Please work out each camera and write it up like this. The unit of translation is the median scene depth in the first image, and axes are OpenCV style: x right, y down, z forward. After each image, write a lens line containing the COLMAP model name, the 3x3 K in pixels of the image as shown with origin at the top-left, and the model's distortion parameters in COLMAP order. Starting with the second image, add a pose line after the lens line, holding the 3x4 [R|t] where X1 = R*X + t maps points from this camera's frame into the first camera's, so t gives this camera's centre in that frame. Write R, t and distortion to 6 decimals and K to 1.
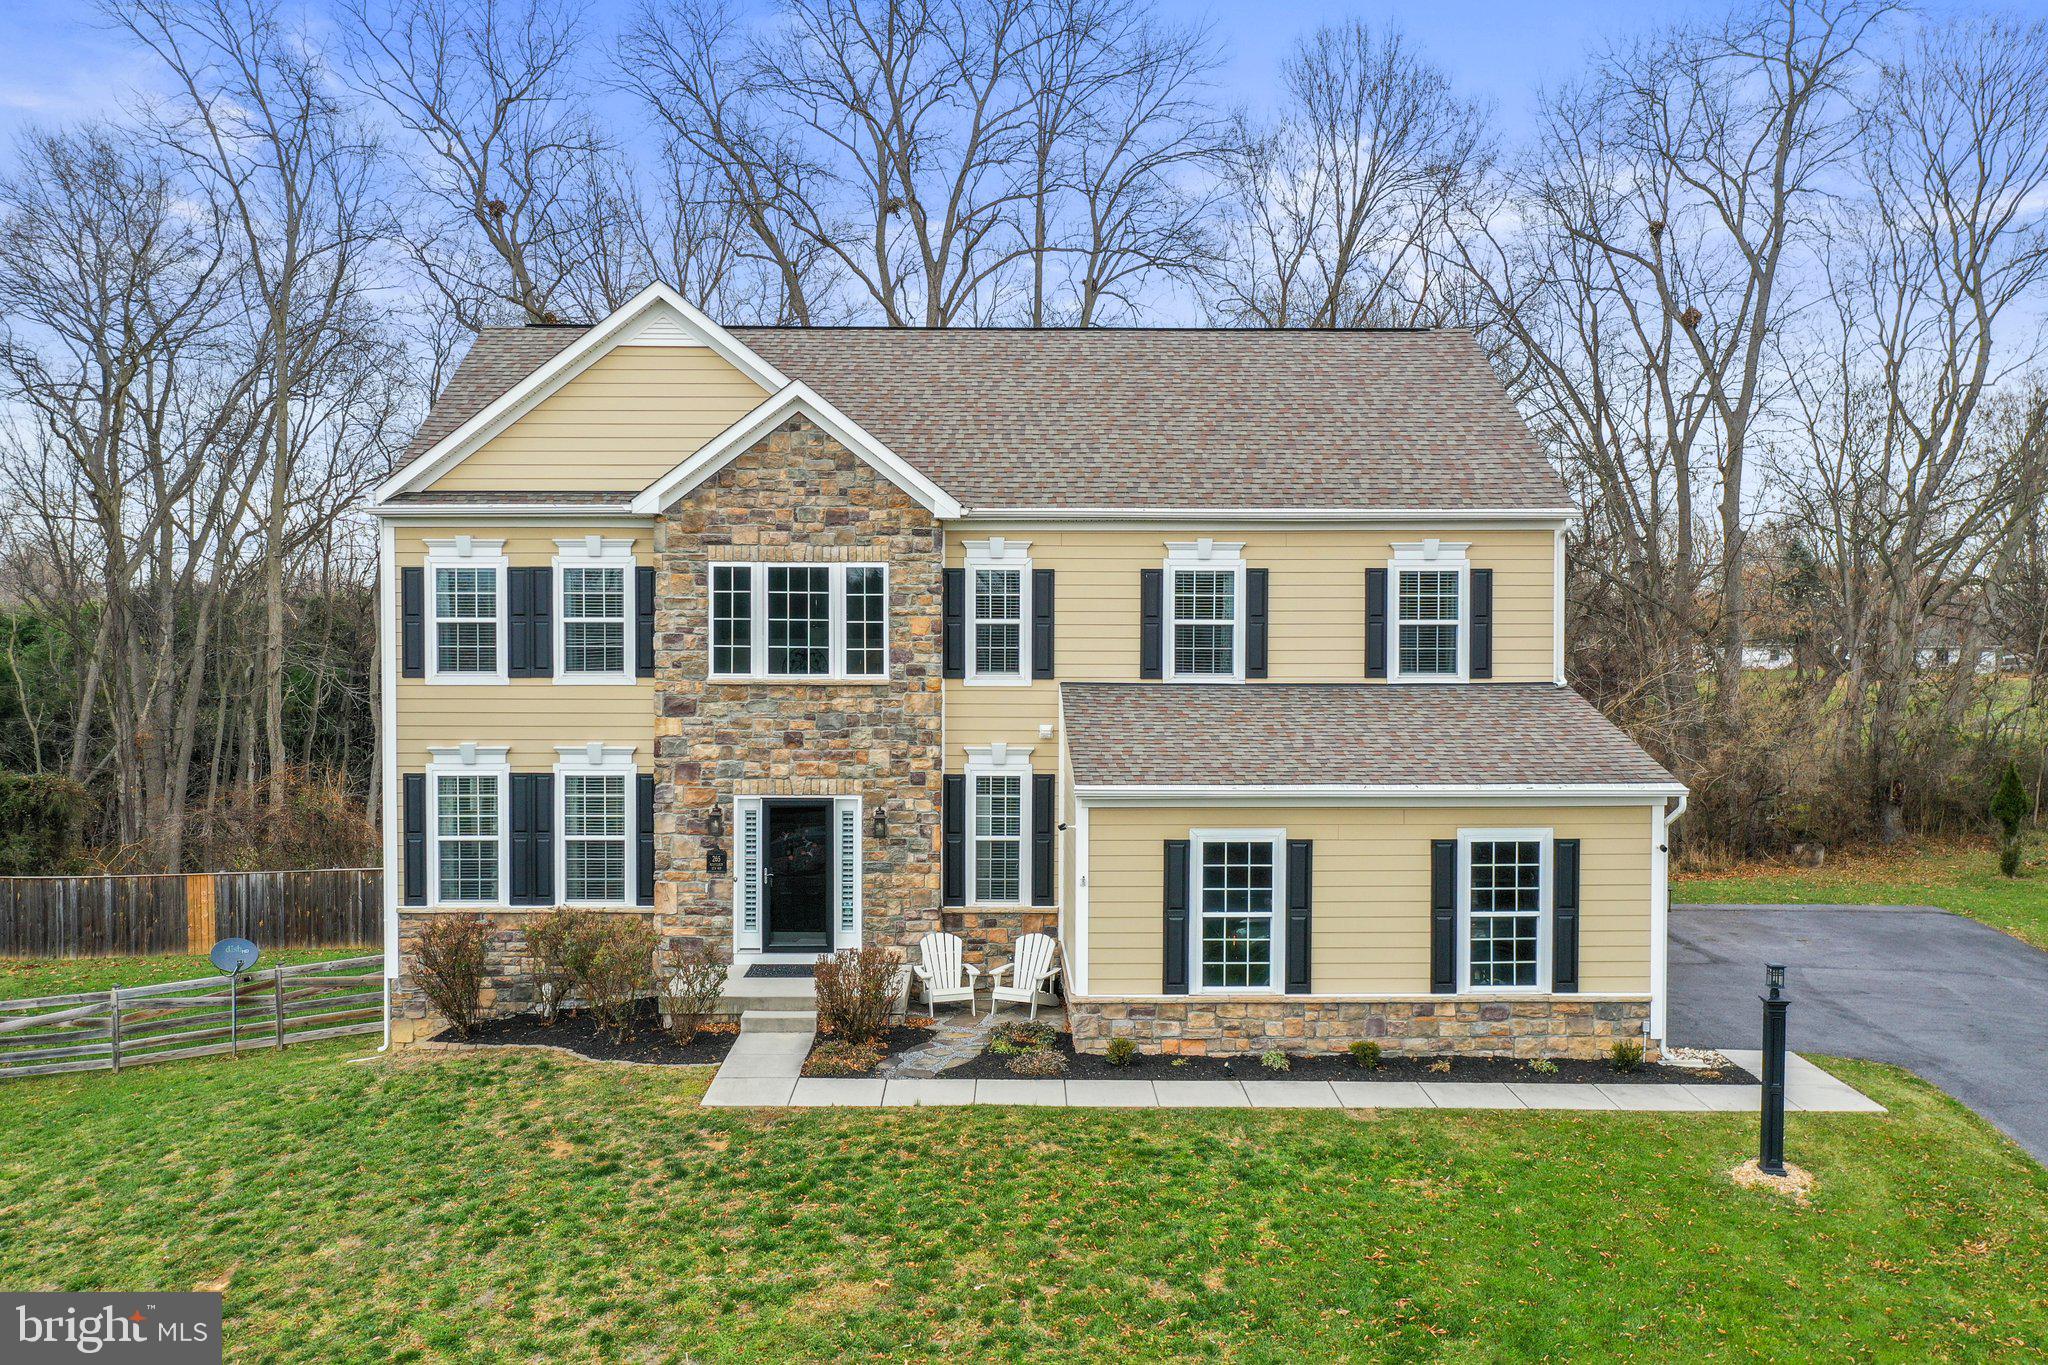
lens RADIAL K [[1657.1, 0, 1036.2], [0, 1657.1, 681.3], [0, 0, 1]] dist [-0.009549, -0.002371]
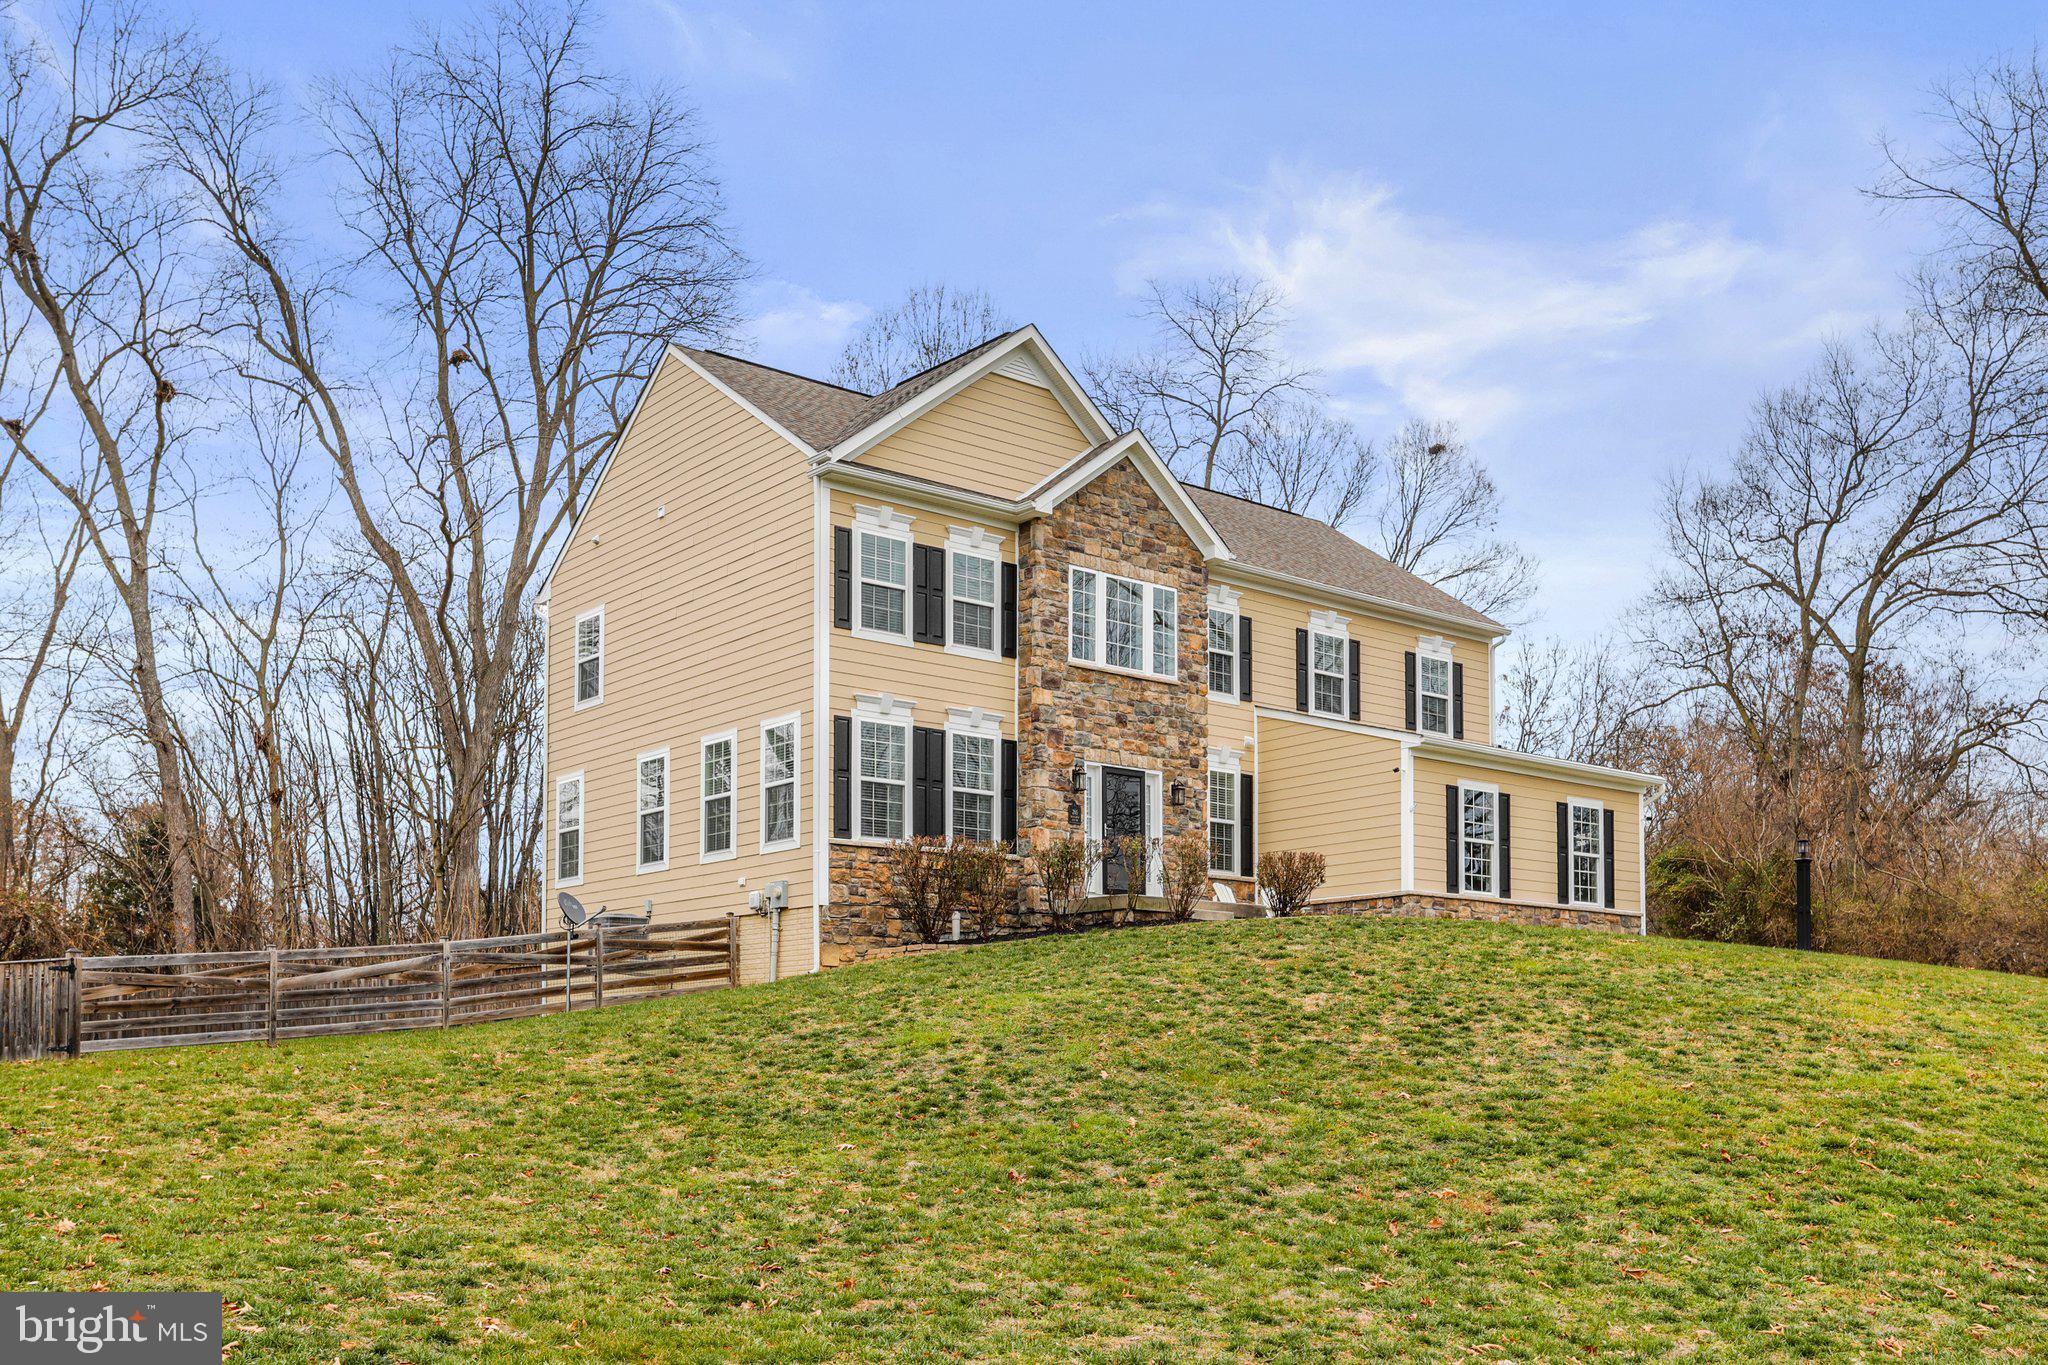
lens RADIAL K [[1893.0, 0, 1026.4], [0, 1893.0, 1133.8], [0, 0, 1]] dist [-0.063953, -0.008178]
pose [[0.782432, -0.021919, 0.622350, -1.079149], [0.022898, 0.999717, 0.006423, 0.331173], [-0.622315, 0.009225, 0.782713, -0.047788]]
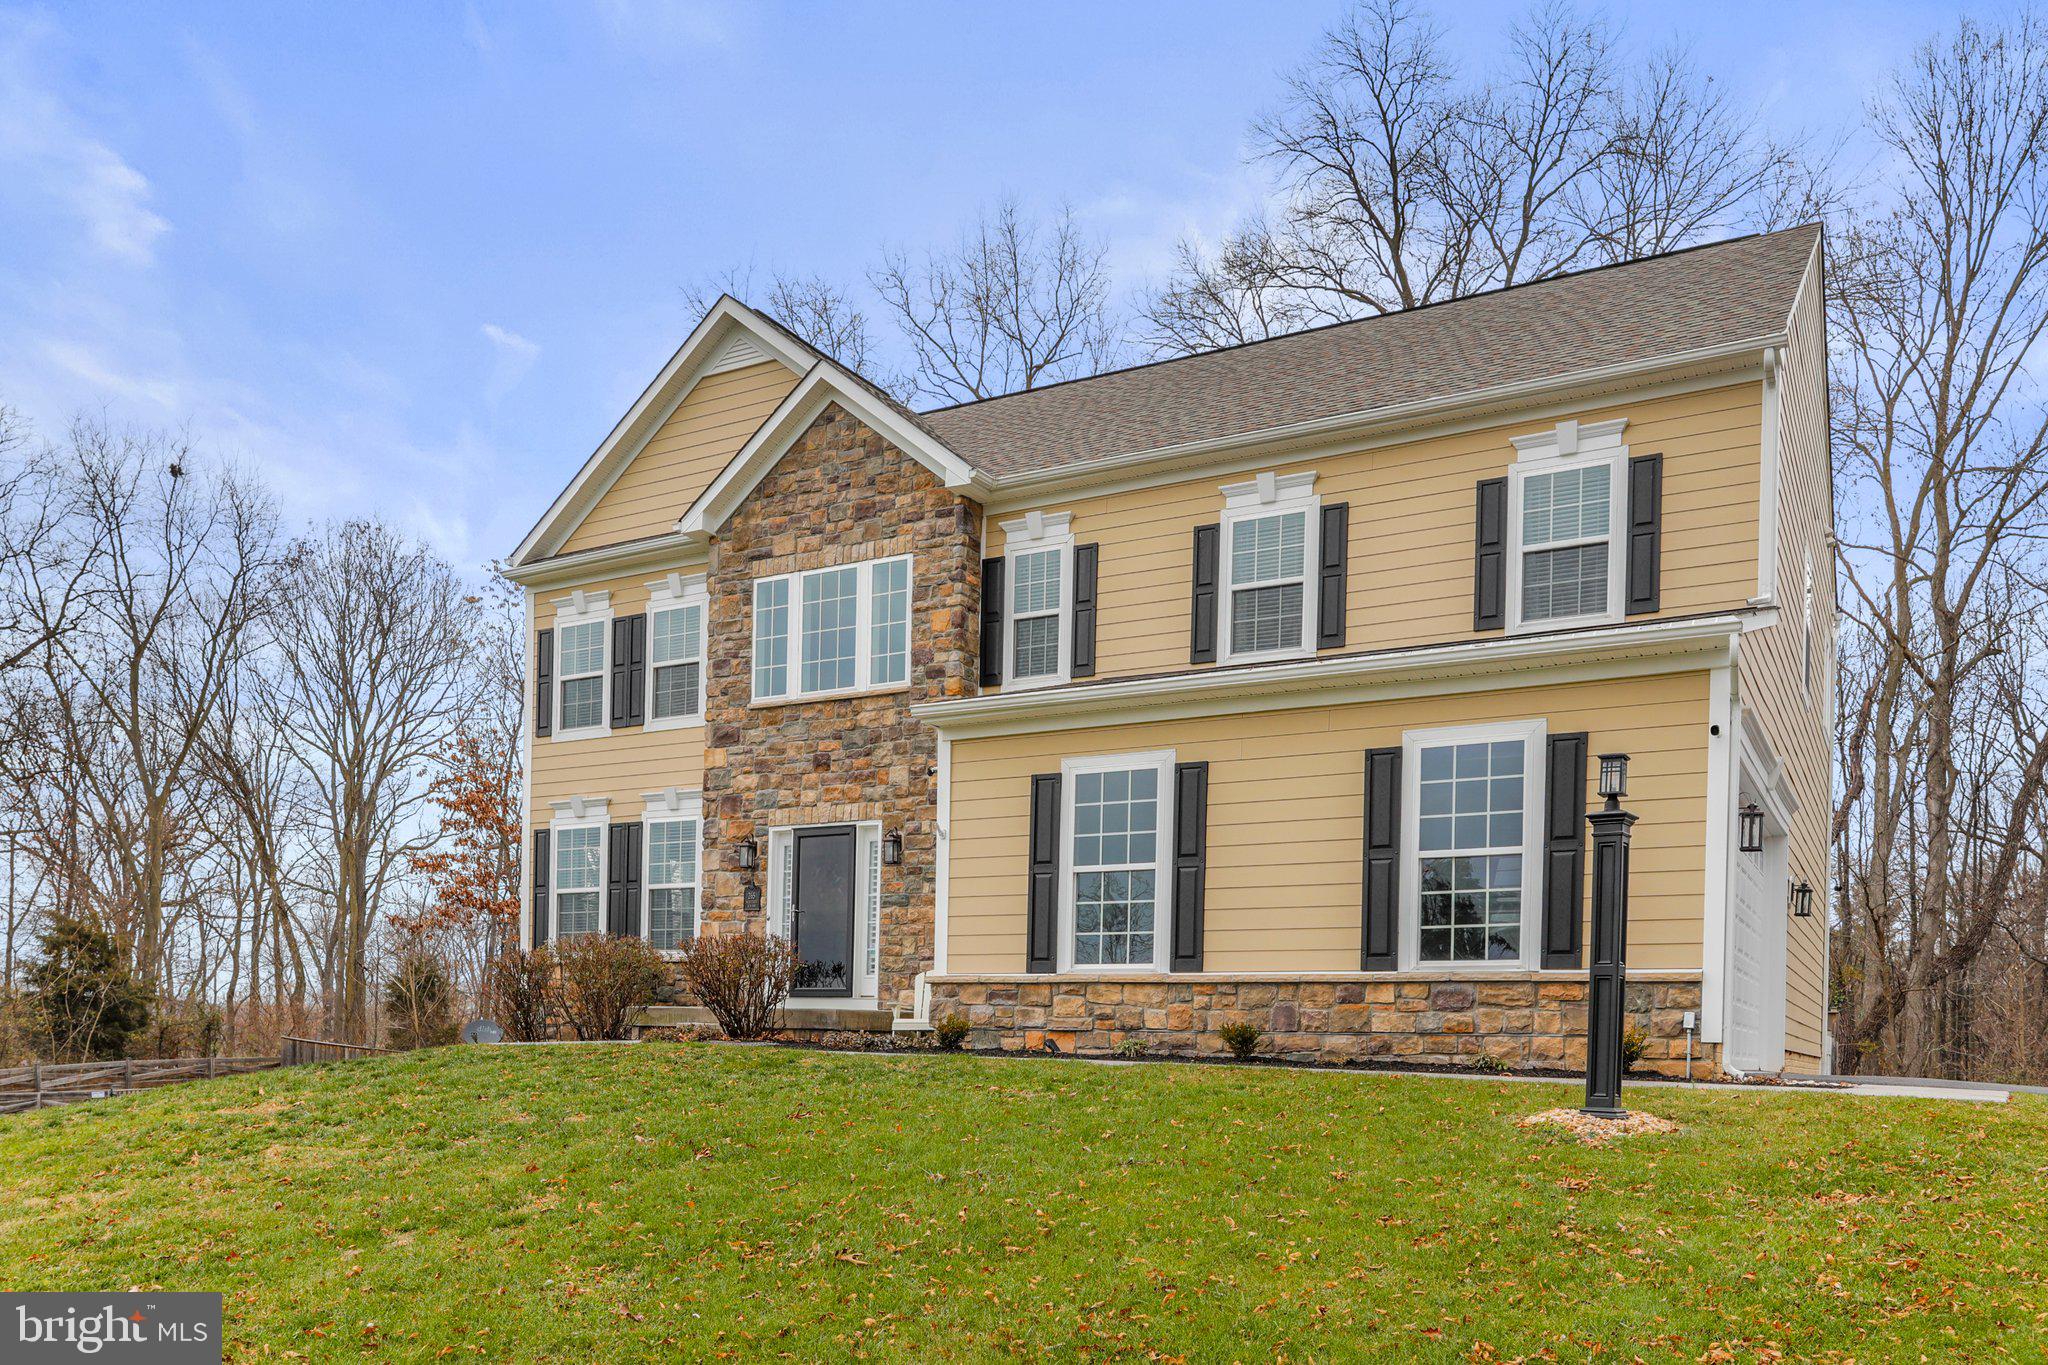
lens RADIAL K [[1617.4, 0, 995.0], [0, 1617.4, 1087.9], [0, 0, 1]] dist [-0.020114, 0.010007]
pose [[0.851485, 0.028722, -0.523592, 0.406172], [-0.037647, 0.999271, -0.006408, 0.216634], [0.523026, 0.025168, 0.851945, 0.296479]]
